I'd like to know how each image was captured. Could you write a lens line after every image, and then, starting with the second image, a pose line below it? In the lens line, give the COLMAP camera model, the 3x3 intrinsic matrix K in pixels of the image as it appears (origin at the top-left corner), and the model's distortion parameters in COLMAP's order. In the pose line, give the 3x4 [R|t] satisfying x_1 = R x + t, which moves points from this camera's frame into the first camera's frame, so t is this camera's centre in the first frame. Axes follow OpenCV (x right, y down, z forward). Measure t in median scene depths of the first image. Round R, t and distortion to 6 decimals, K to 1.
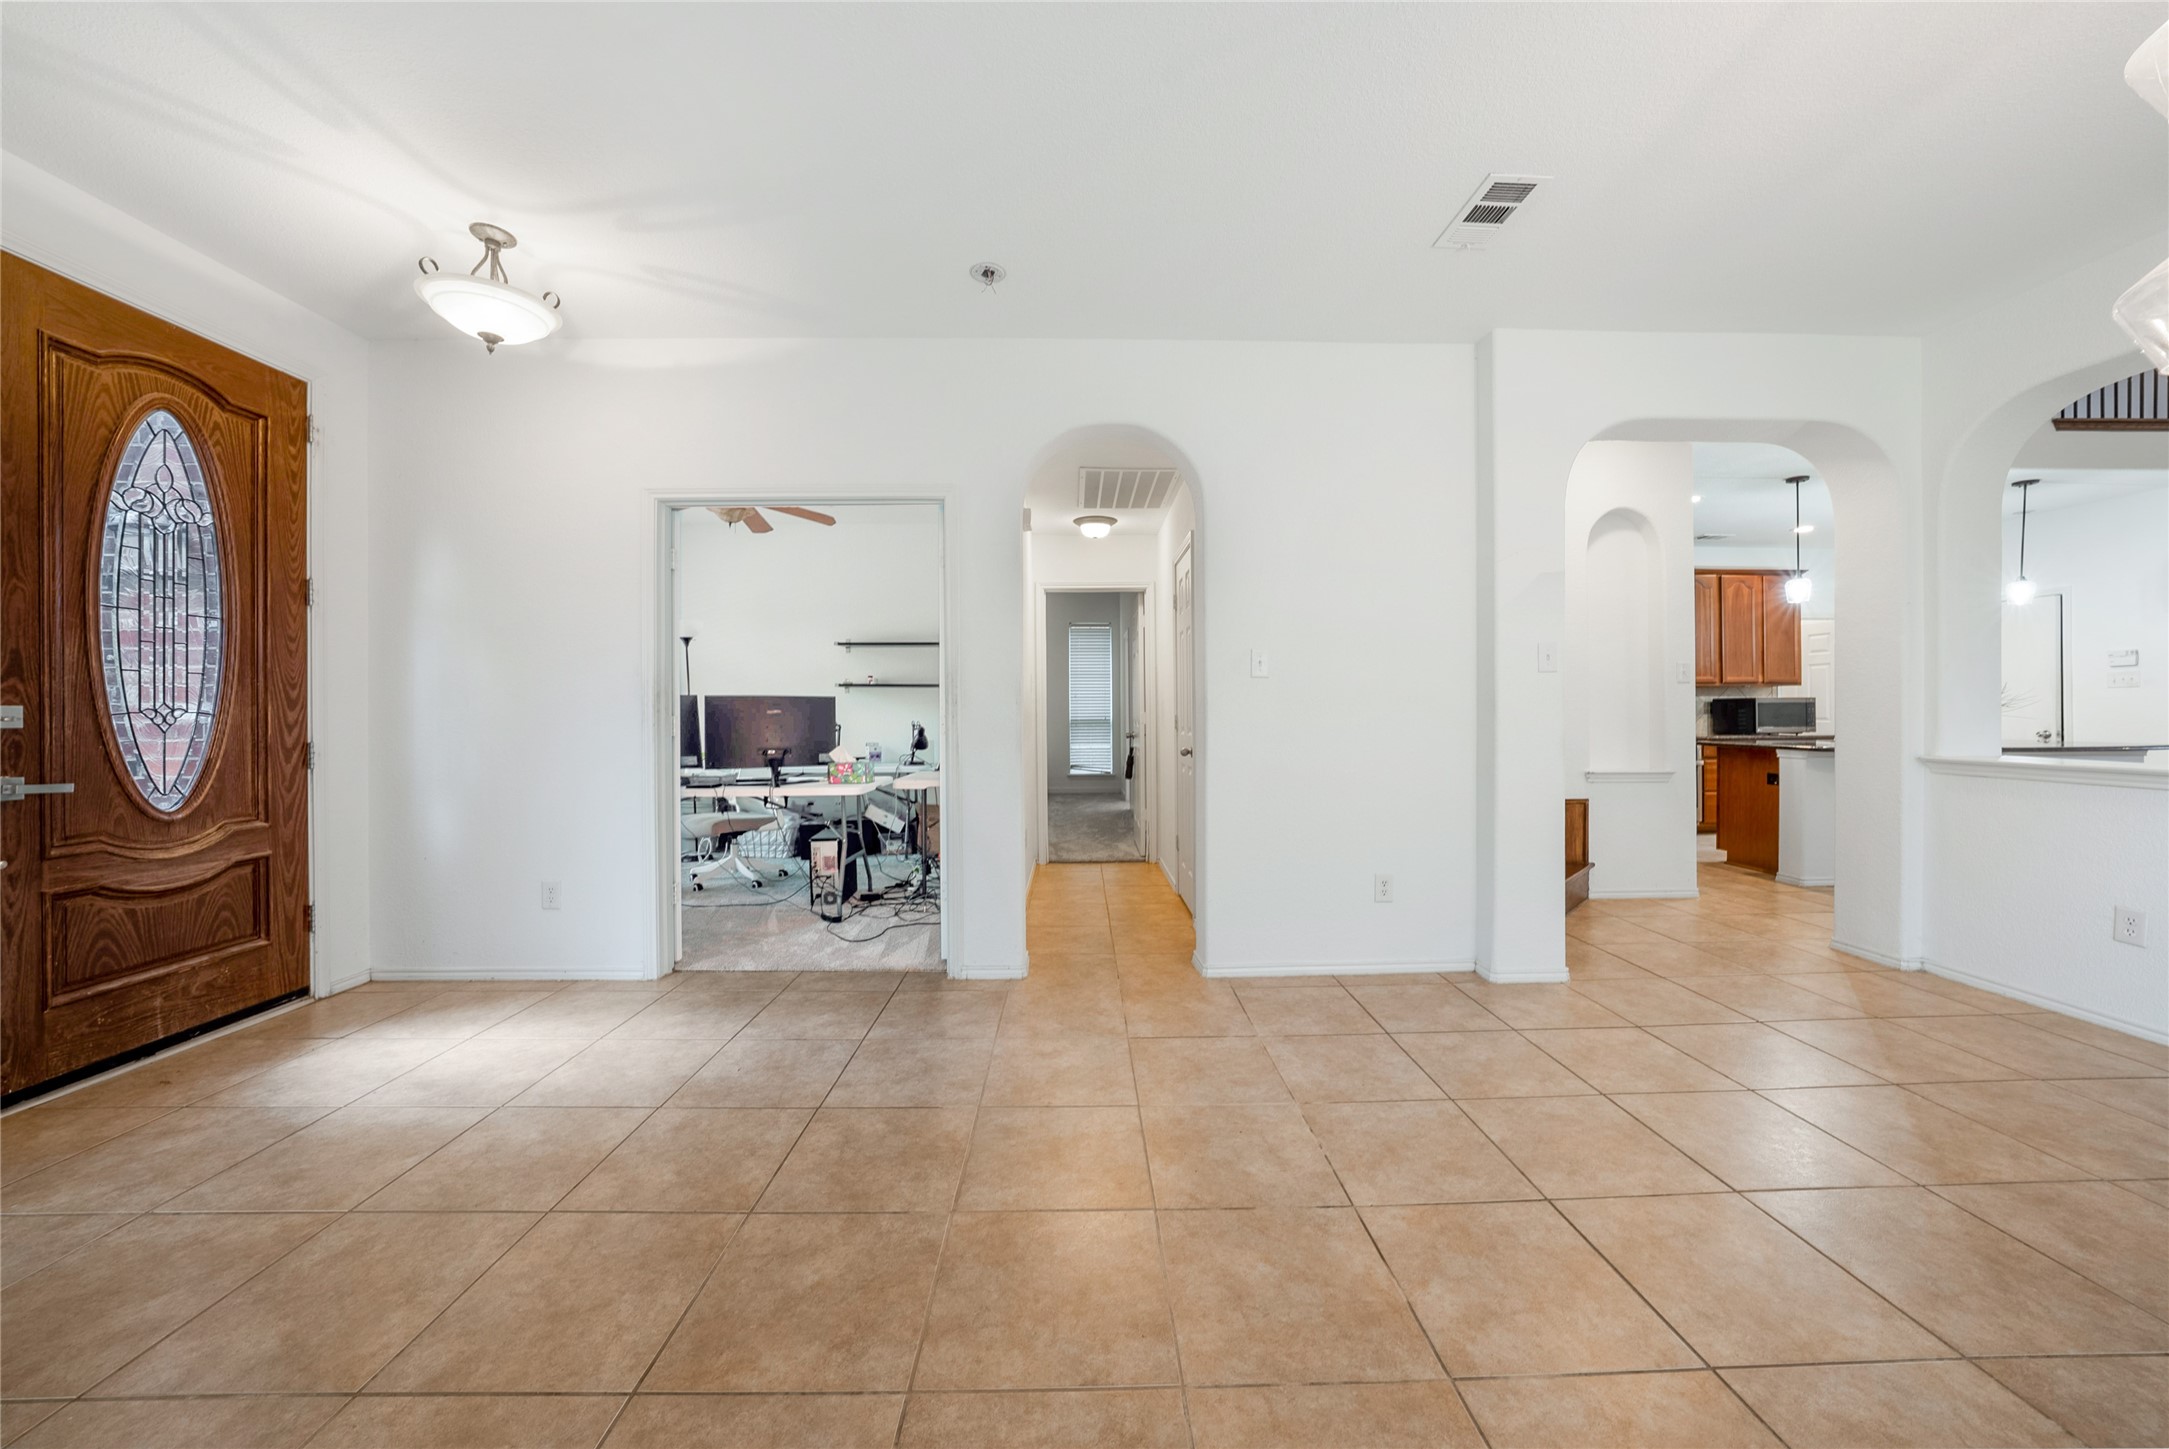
lens RADIAL K [[751.9, 0, 1093.0], [0, 751.9, 714.7], [0, 0, 1]] dist [-0.033213, 0.007443]
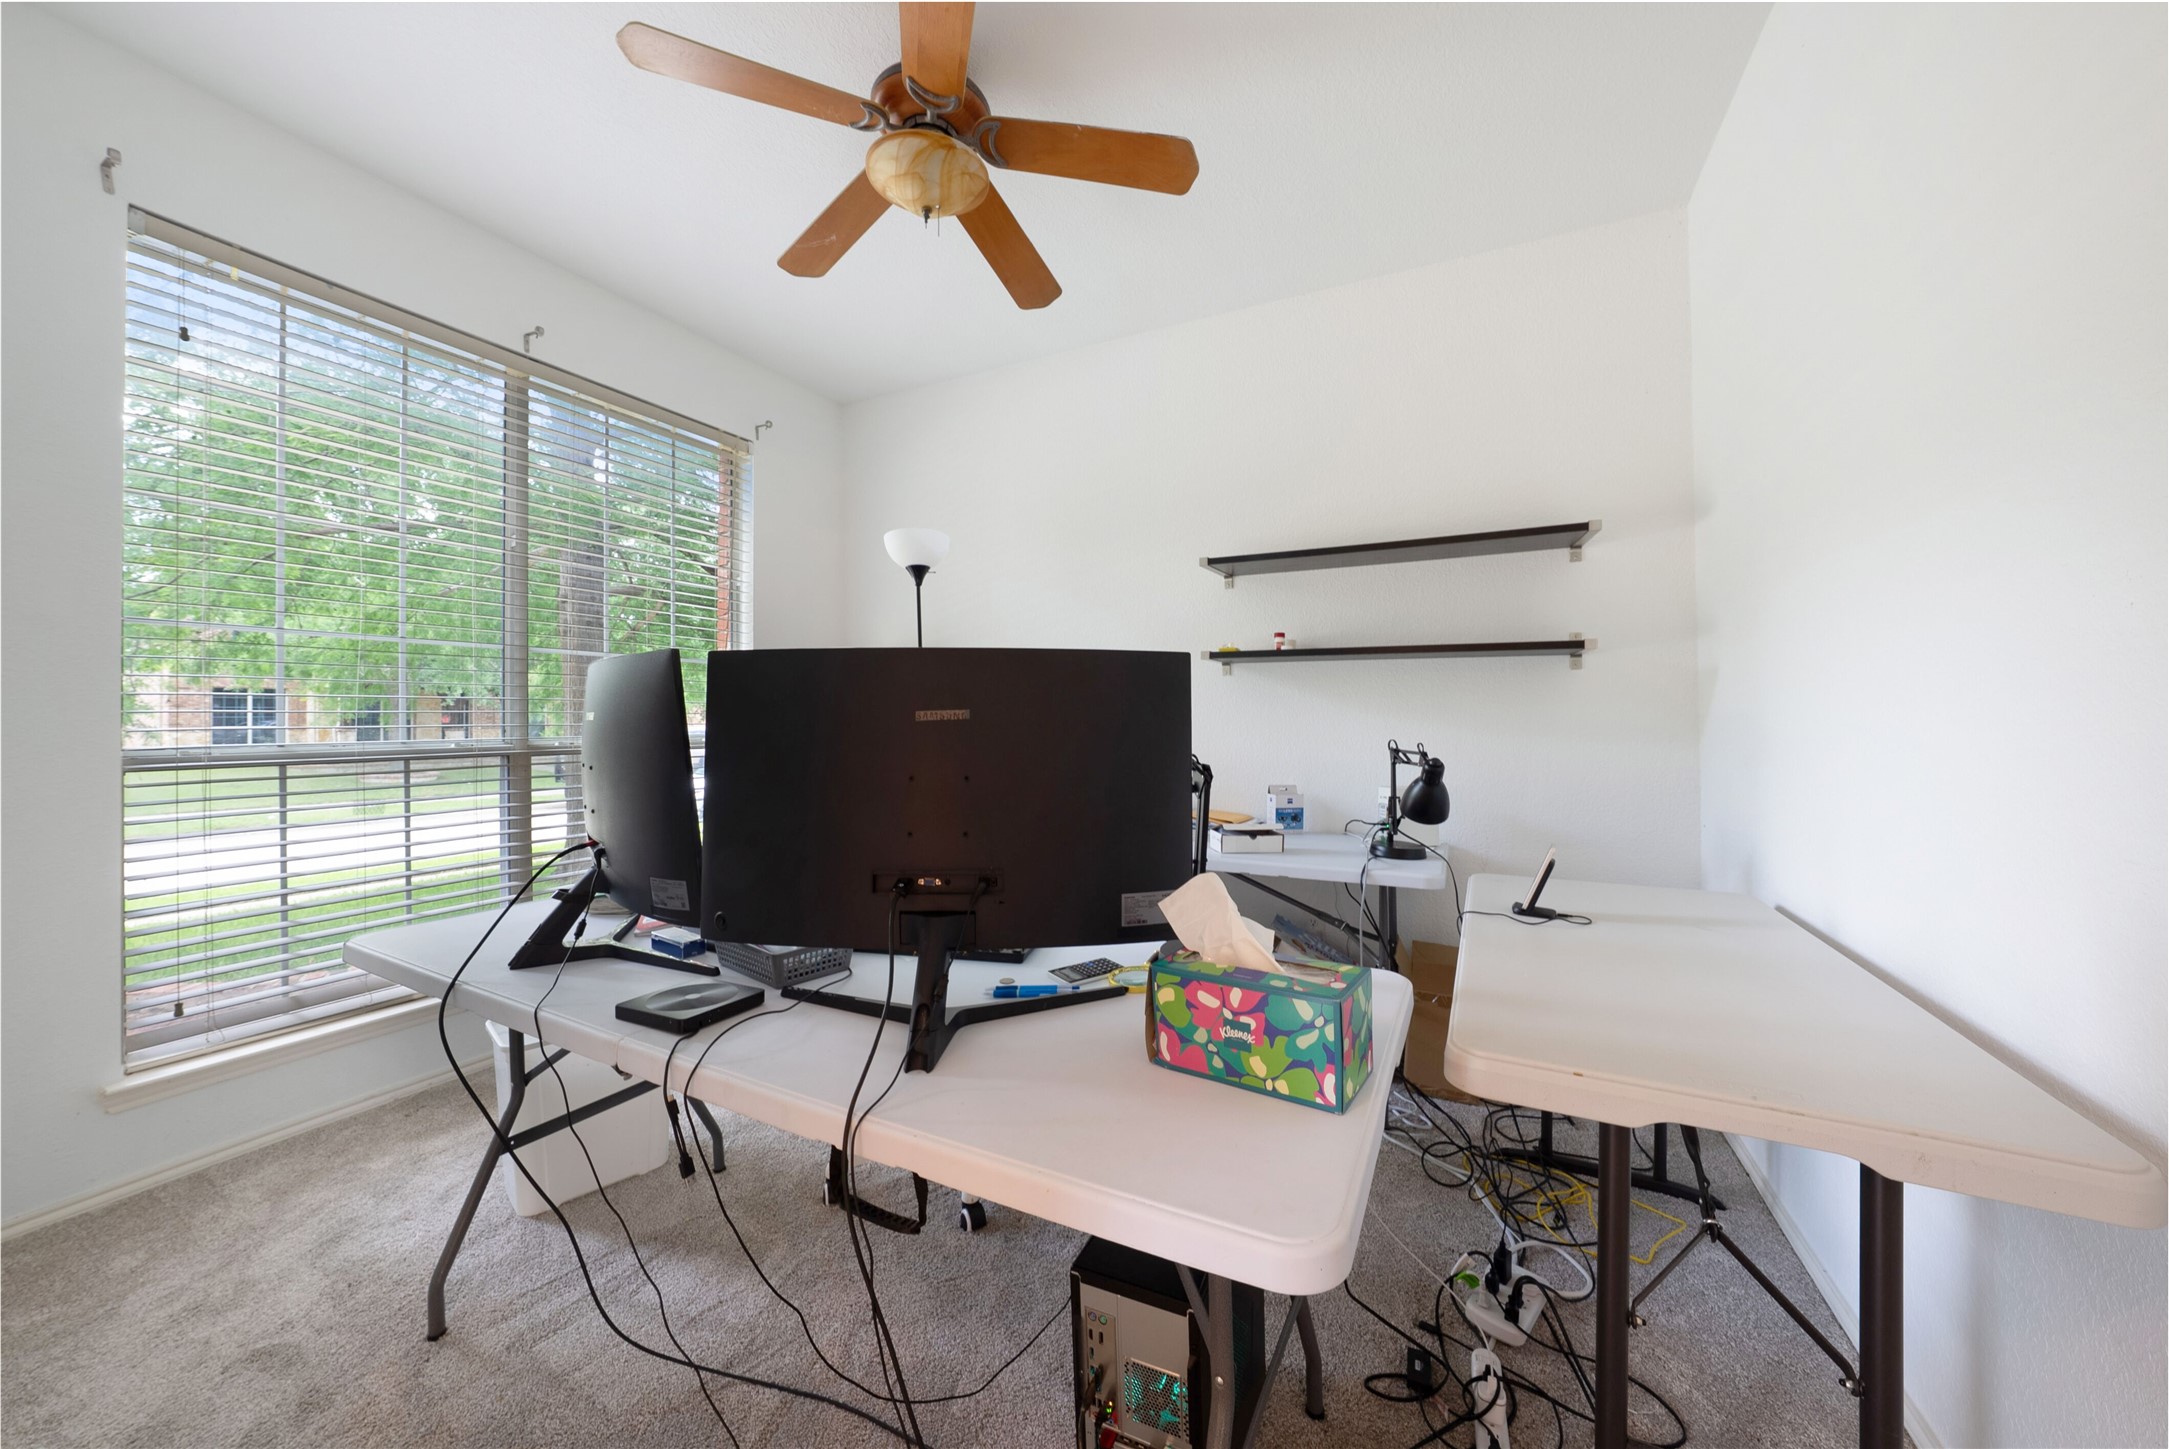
lens RADIAL K [[751.9, 0, 1093.0], [0, 751.9, 714.7], [0, 0, 1]] dist [-0.033213, 0.007443]
pose [[0.883812, 0.001516, -0.467839, -0.203461], [-0.004218, 0.999980, -0.004729, -0.002240], [0.467823, 0.006153, 0.883801, 0.609515]]
